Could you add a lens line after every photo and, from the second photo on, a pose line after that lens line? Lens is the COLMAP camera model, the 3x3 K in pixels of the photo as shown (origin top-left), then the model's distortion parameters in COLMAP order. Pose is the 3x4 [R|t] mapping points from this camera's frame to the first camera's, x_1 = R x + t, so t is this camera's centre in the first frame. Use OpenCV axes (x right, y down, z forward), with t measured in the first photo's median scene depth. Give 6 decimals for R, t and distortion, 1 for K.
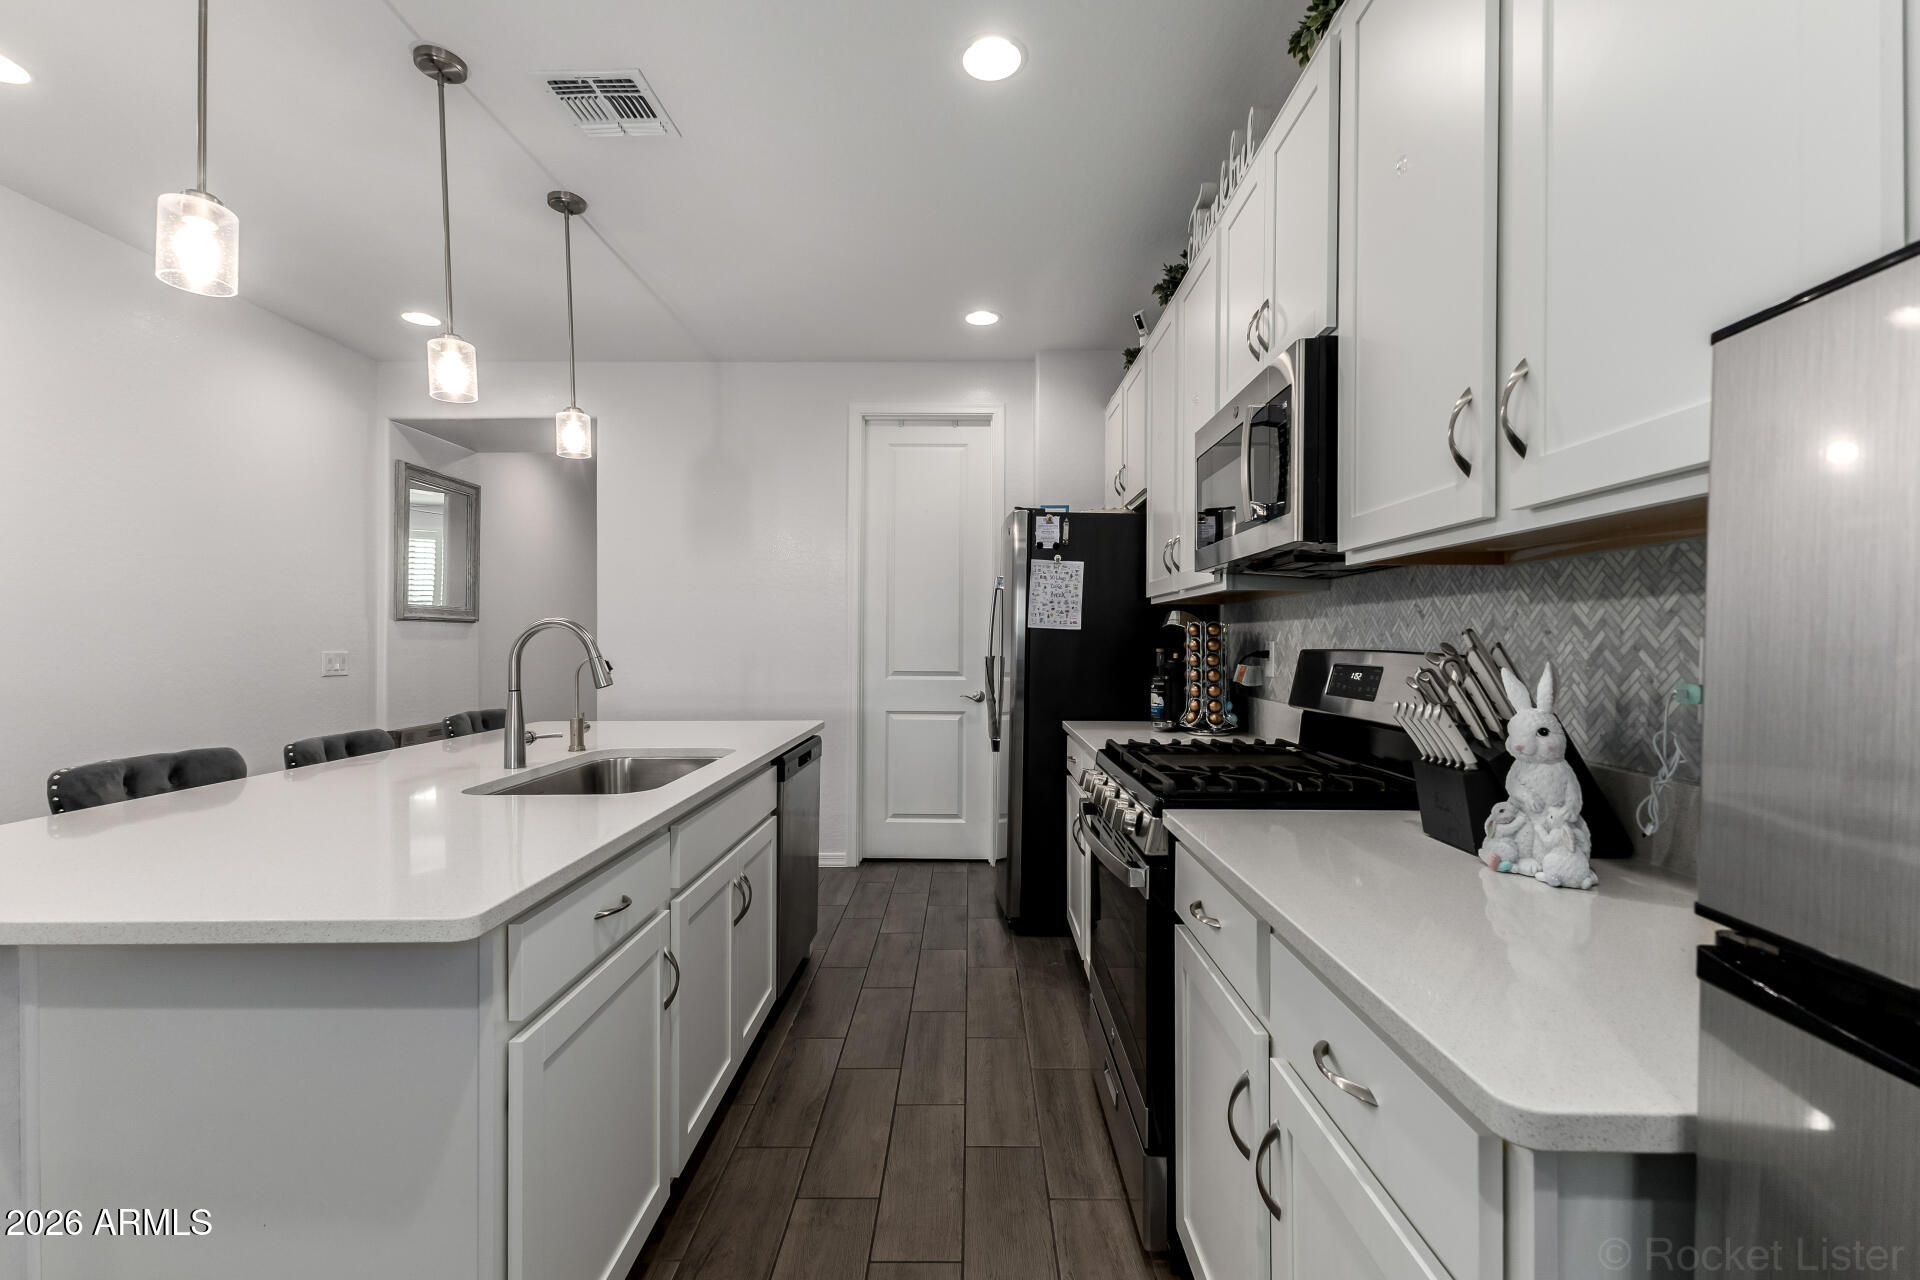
lens RADIAL K [[858.6, 0, 960.0], [0, 858.6, 640.0], [0, 0, 1]] dist [0.001493, 0.000175]
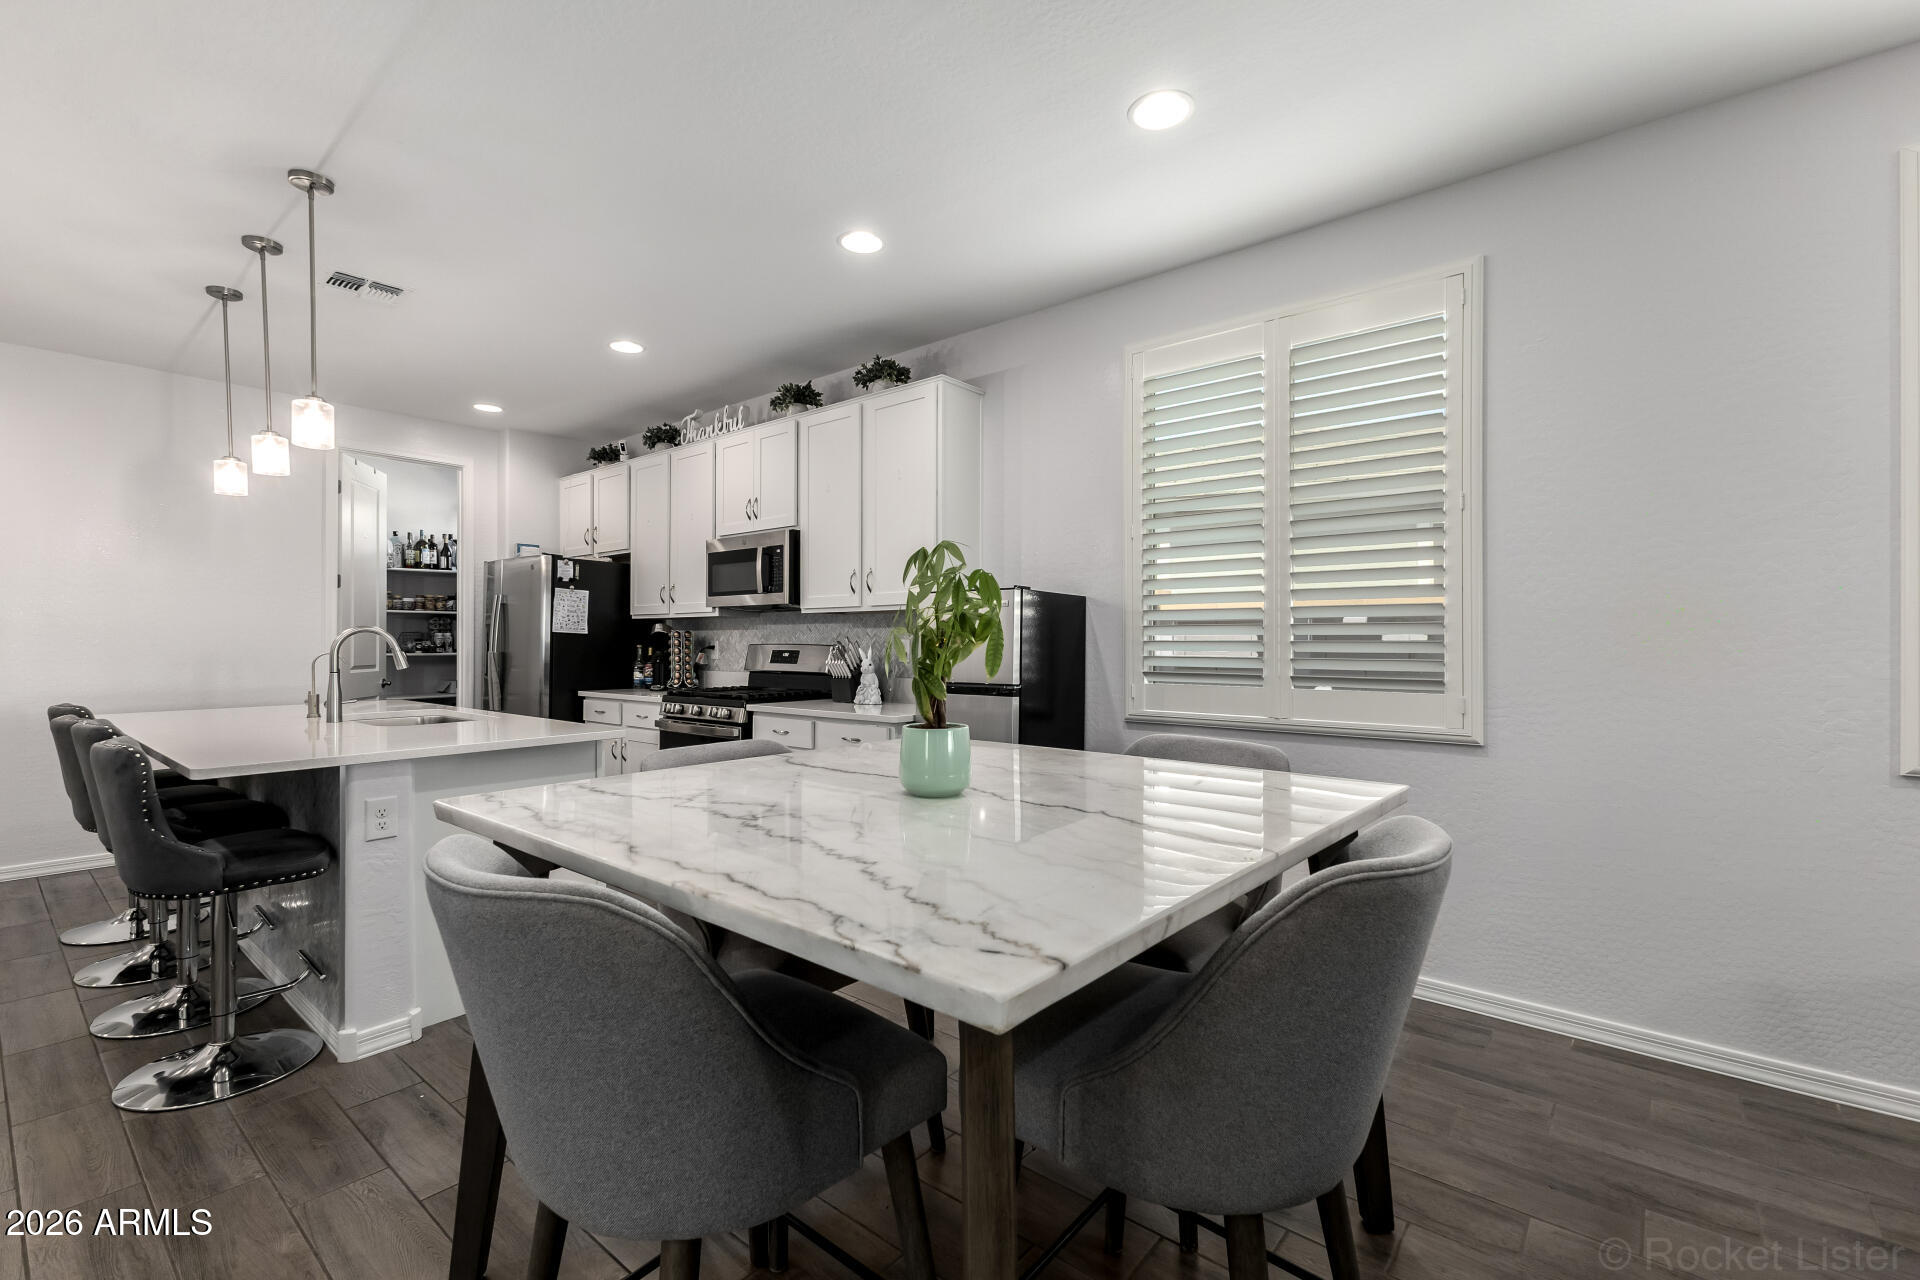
lens RADIAL K [[858.6, 0, 960.0], [0, 858.6, 640.0], [0, 0, 1]] dist [0.001493, 0.000175]
pose [[0.649572, -0.000301, 0.760300, -0.737041], [0.000855, 1.000000, -0.000334, 0.001212], [-0.760299, 0.000867, 0.649572, -0.663240]]
